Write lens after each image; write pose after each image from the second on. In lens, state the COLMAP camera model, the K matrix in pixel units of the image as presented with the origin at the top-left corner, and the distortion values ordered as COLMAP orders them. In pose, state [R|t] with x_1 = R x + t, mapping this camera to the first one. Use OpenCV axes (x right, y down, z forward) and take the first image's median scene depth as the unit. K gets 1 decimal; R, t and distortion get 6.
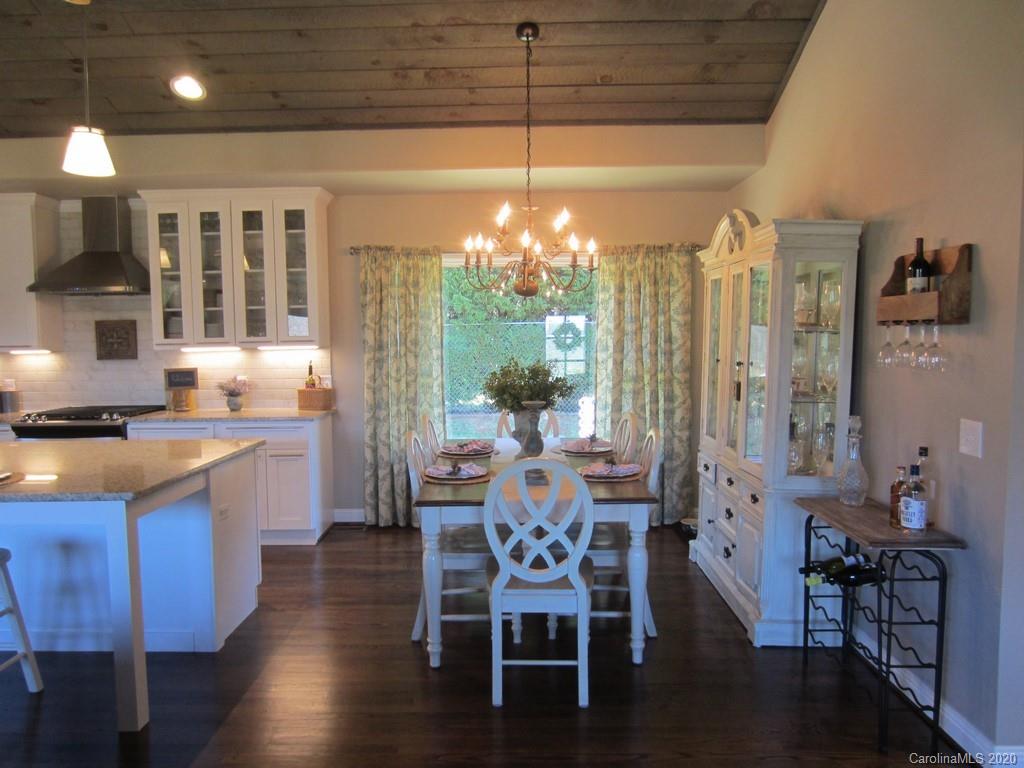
lens RADIAL K [[741.7, 0, 511.0], [0, 741.7, 384.5], [0, 0, 1]] dist [-0.014817, 0.007705]
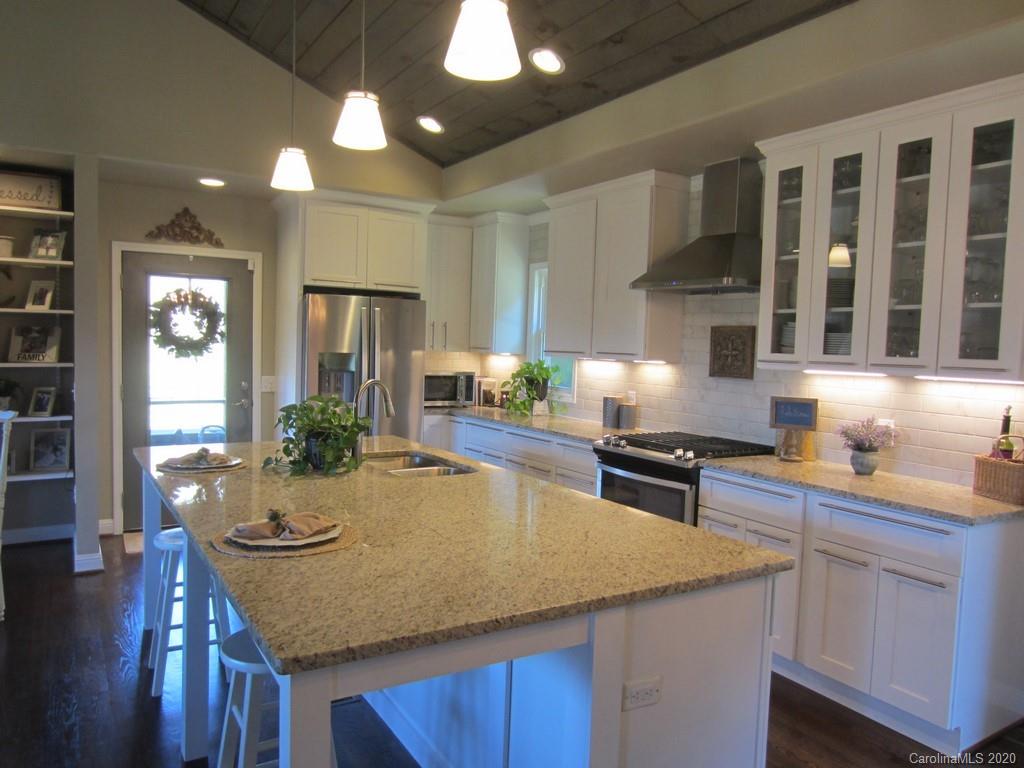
lens RADIAL K [[741.7, 0, 510.6], [0, 741.7, 384.4], [0, 0, 1]] dist [-0.014817, 0.007705]
pose [[0.537783, 0.079430, -0.839333, -0.017480], [-0.097322, 0.994745, 0.031781, -0.030375], [0.837447, 0.064594, 0.542687, 0.412597]]
